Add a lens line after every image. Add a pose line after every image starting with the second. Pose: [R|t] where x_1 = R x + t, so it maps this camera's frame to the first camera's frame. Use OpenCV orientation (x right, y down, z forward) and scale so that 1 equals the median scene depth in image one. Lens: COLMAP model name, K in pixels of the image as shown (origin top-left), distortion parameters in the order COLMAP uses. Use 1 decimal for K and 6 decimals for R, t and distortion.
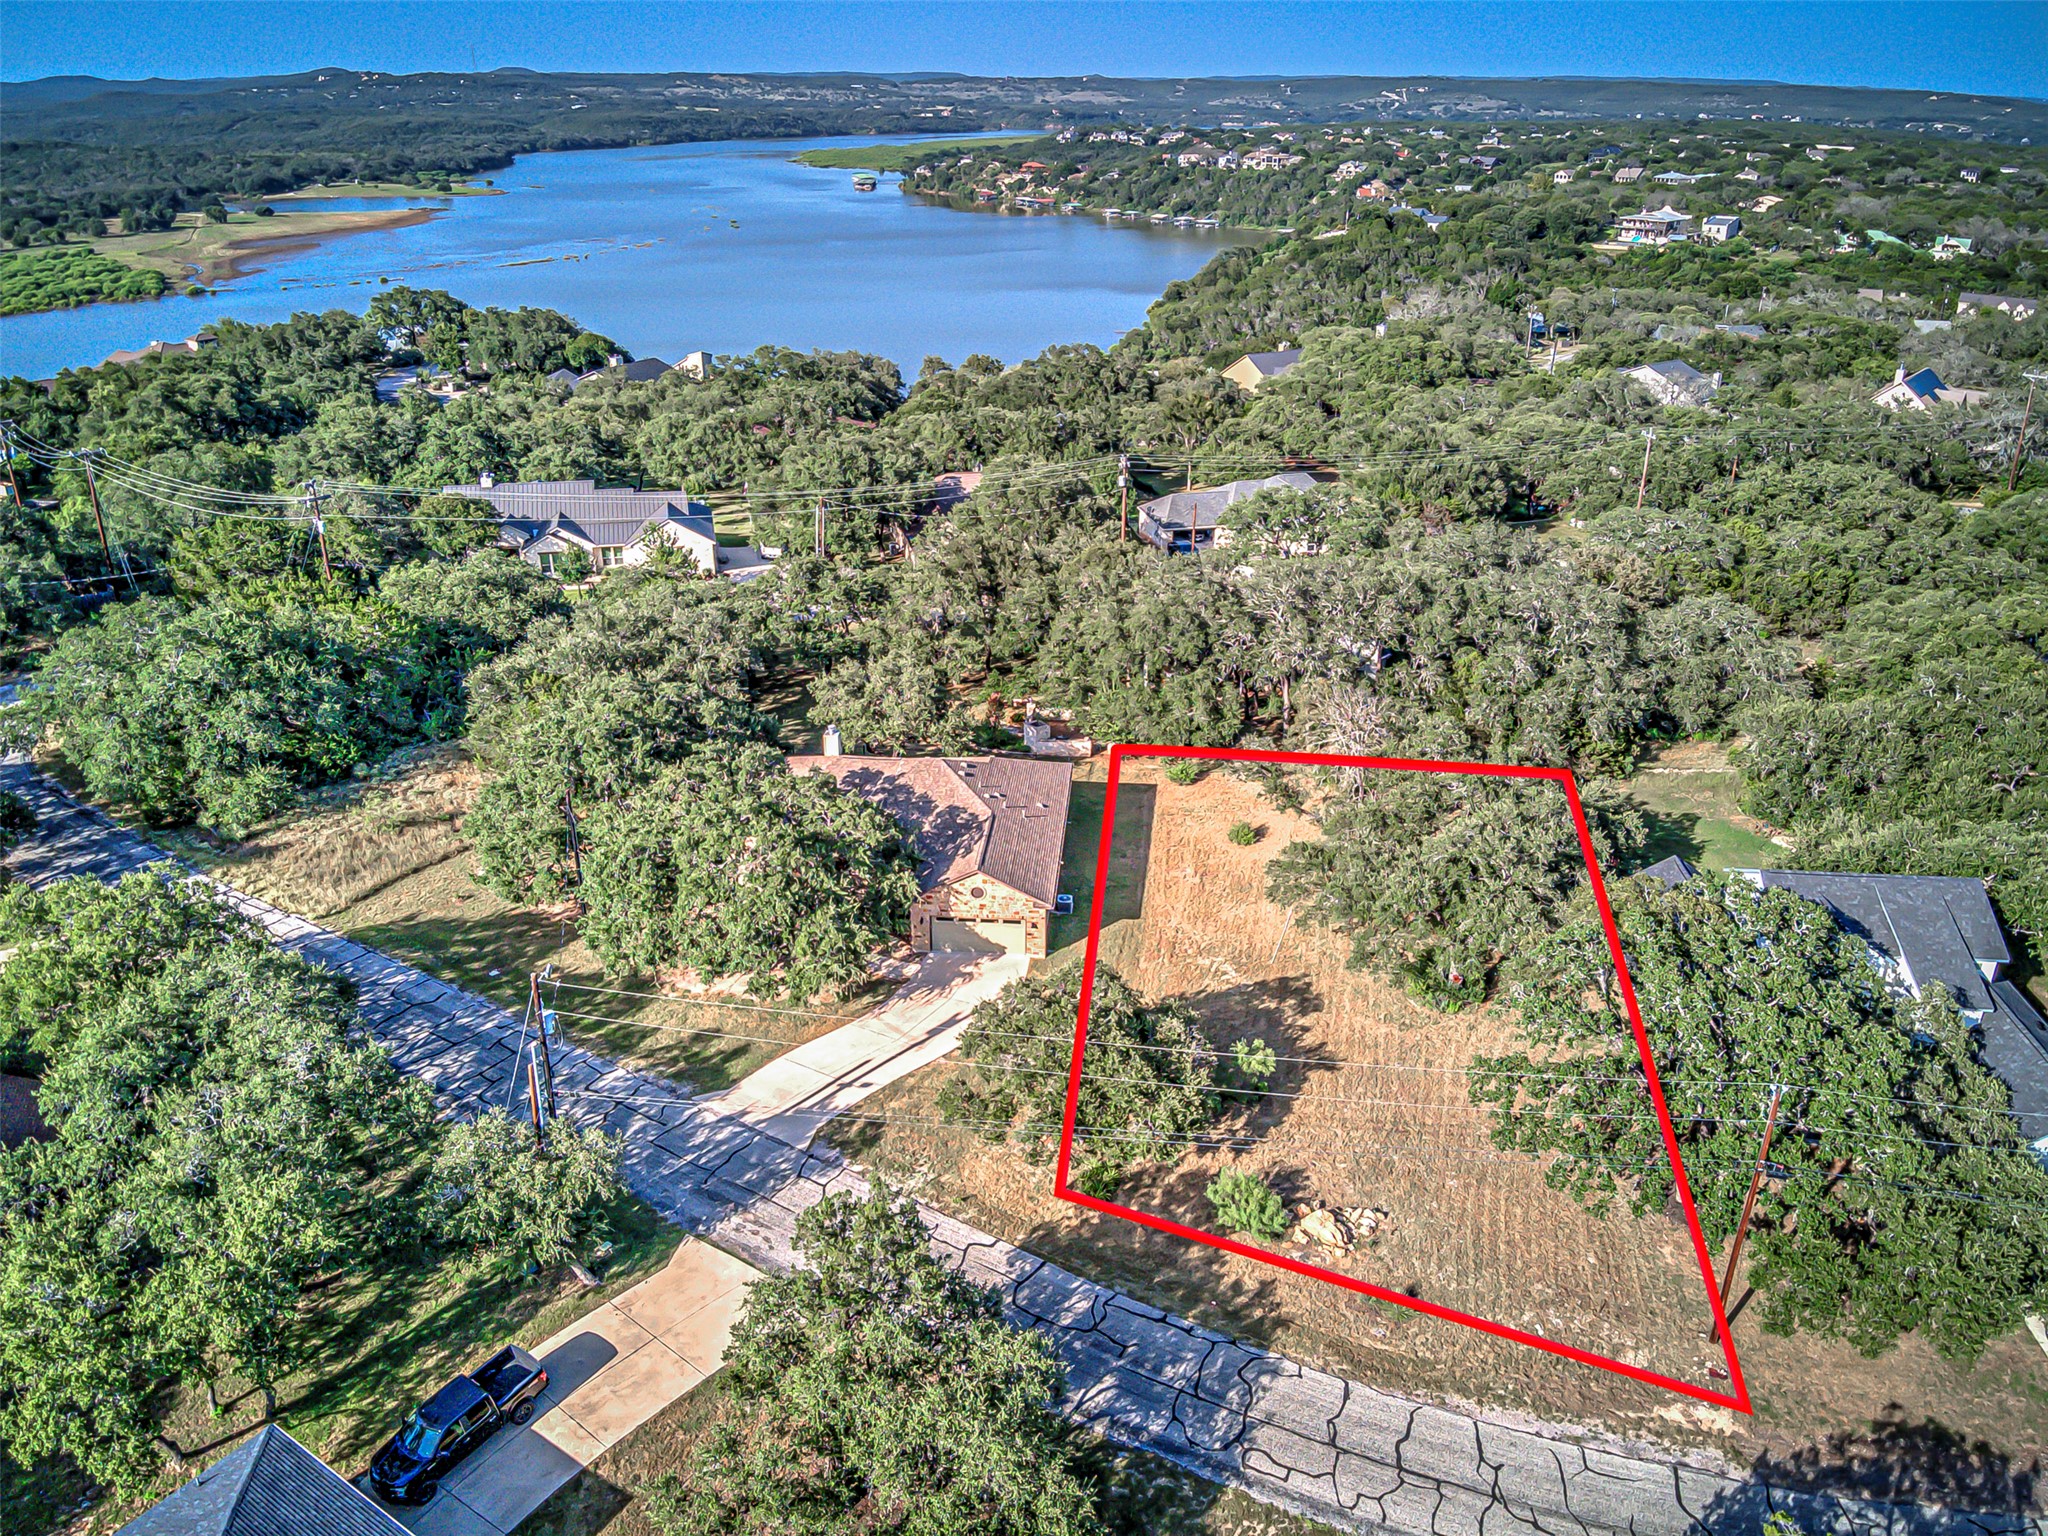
lens RADIAL K [[1491.1, 0, 1024.0], [0, 1491.1, 768.0], [0, 0, 1]] dist [0.128278, -0.217371]
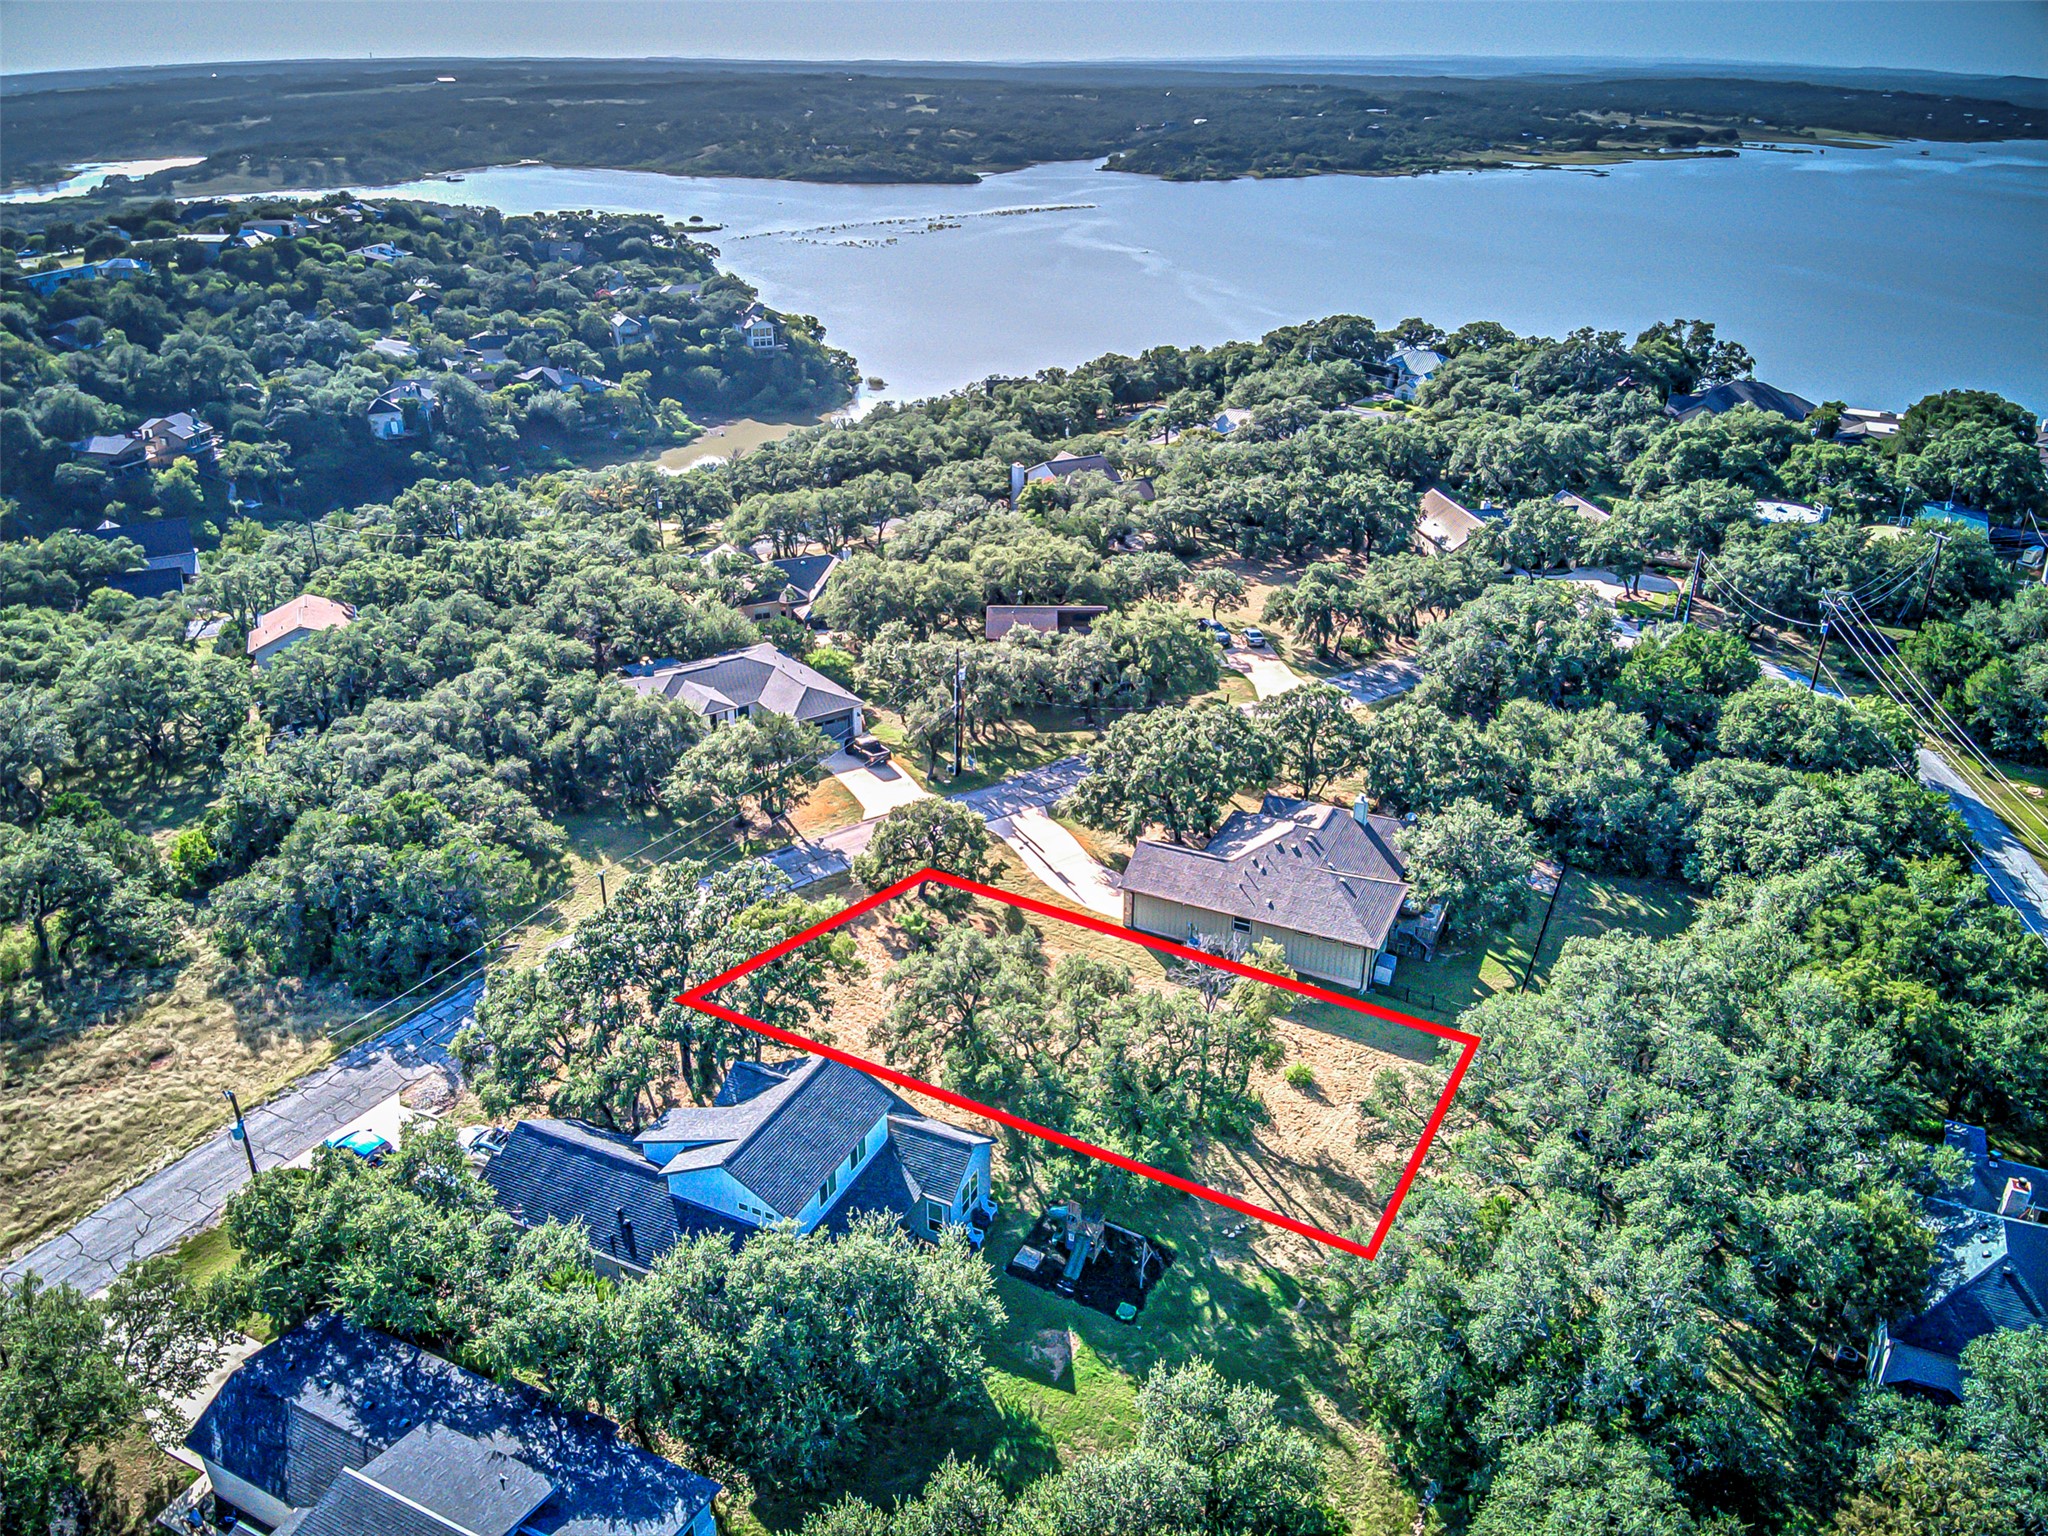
lens RADIAL K [[1486.1, 0, 1024.7], [0, 1486.1, 780.9], [0, 0, 1]] dist [0.099299, -0.189963]
pose [[-0.349568, 0.403415, -0.845612, 0.170663], [-0.376462, 0.766008, 0.521064, -0.096817], [0.857950, 0.500488, -0.115902, 0.150024]]
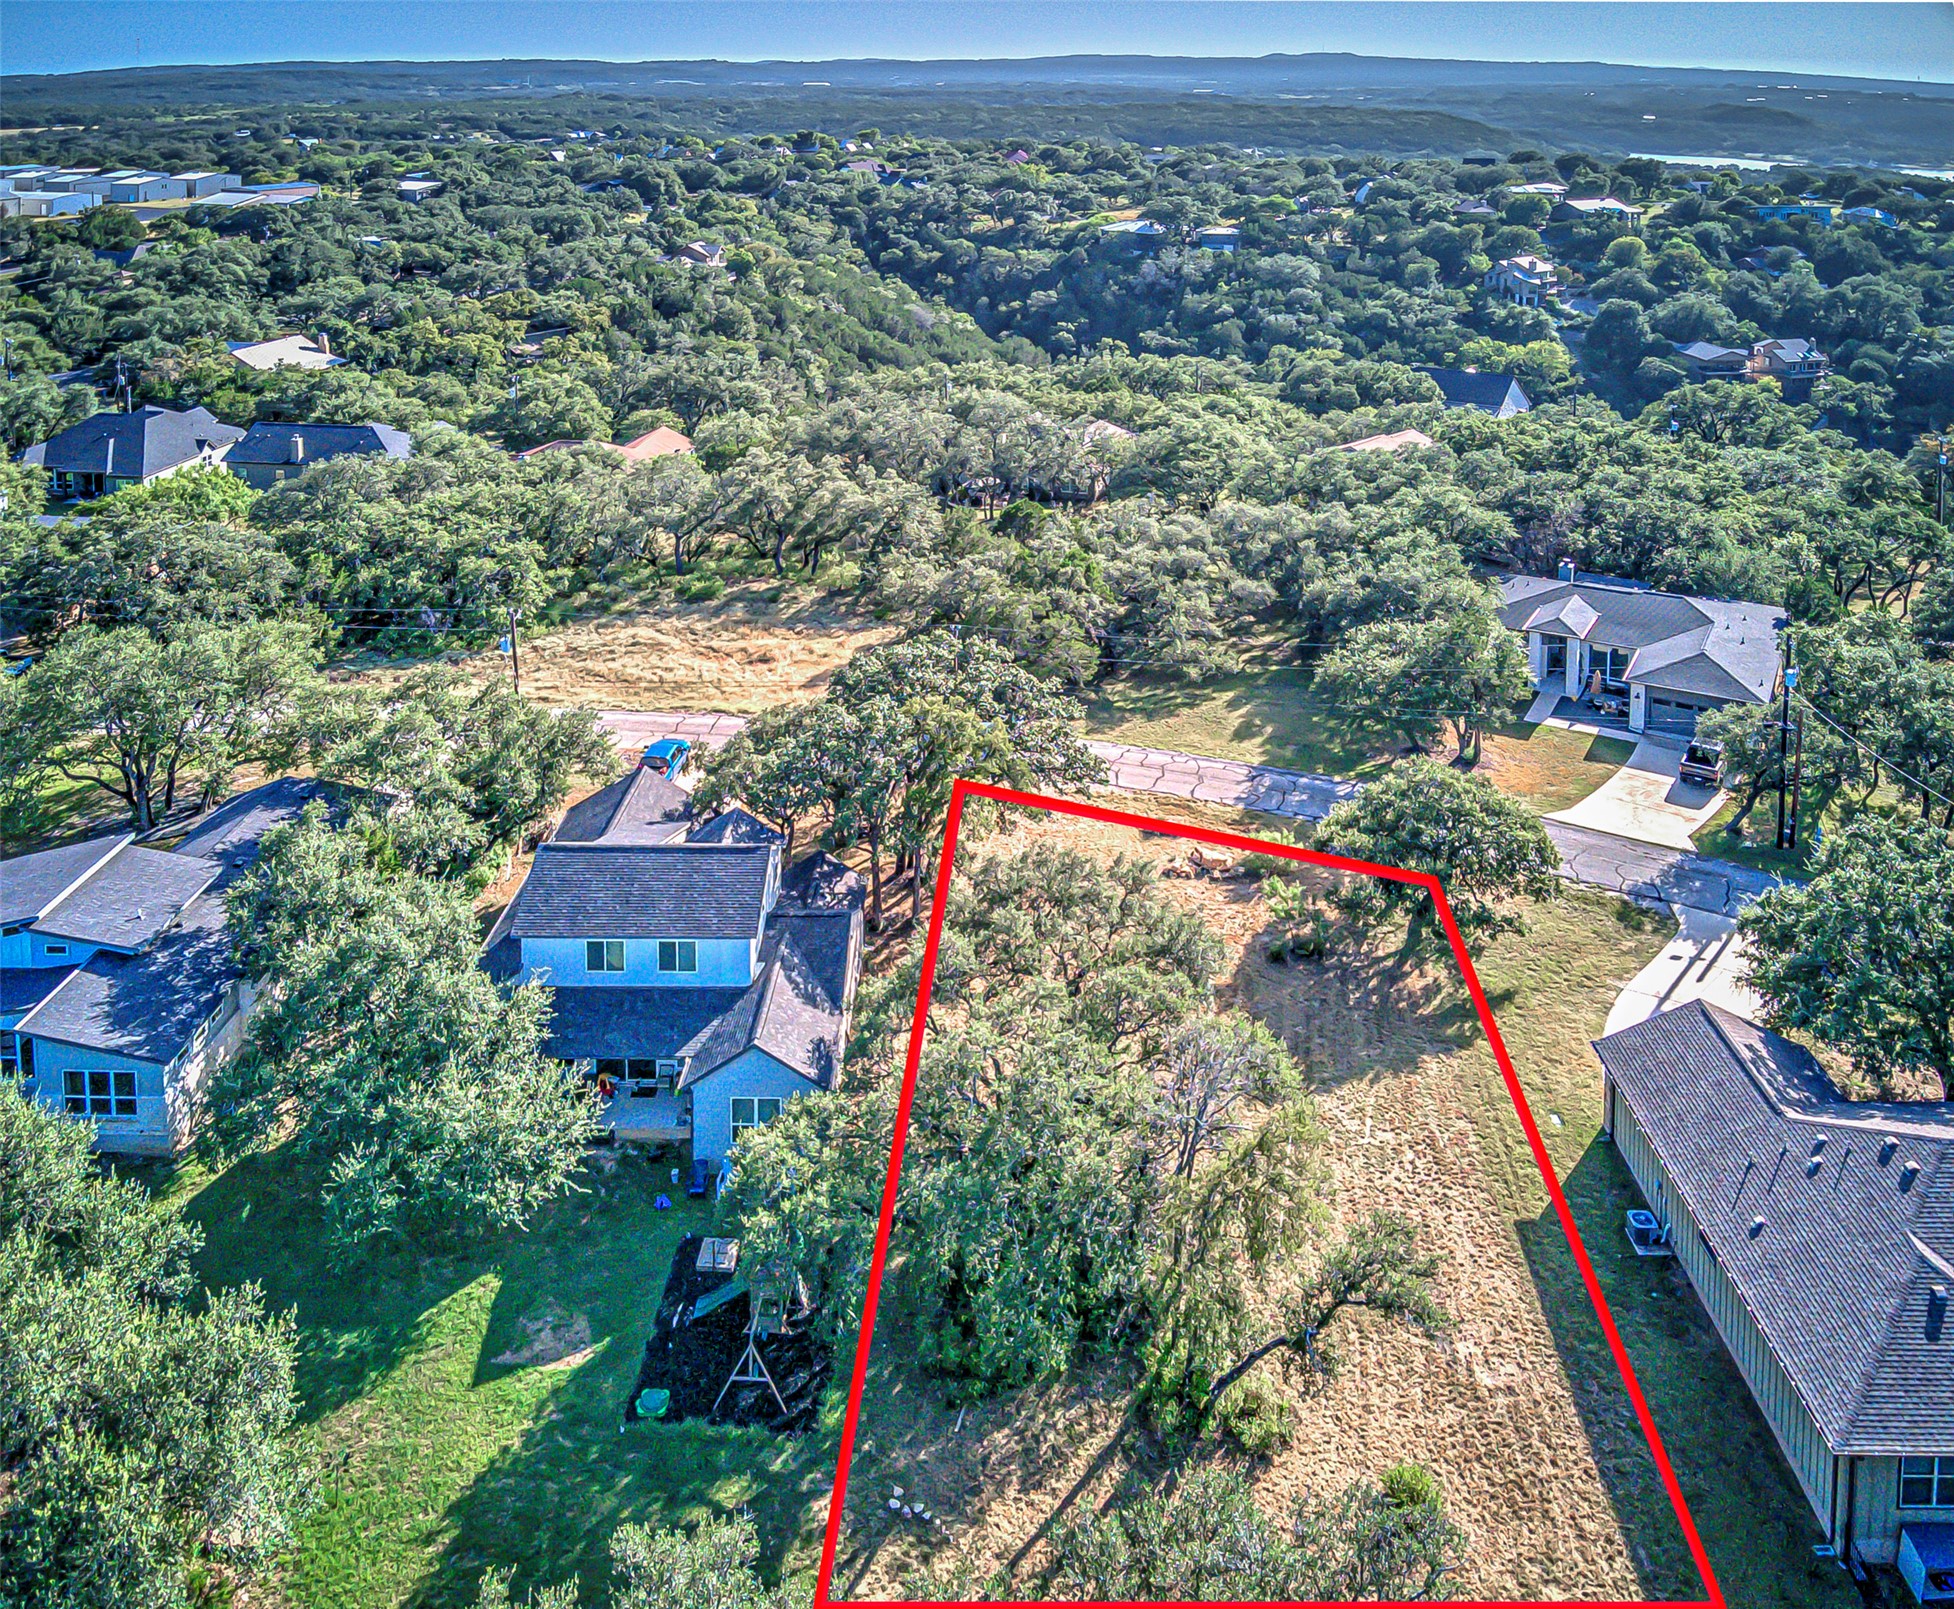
lens RADIAL K [[1585.7, 0, 956.7], [0, 1585.7, 270.1], [0, 0, 1]] dist [0.008270, -0.011894]
pose [[-0.999071, 0.014036, -0.040756, 0.052694], [-0.008511, 0.862657, 0.505718, -0.092293], [0.042257, 0.505595, -0.861736, 0.214100]]
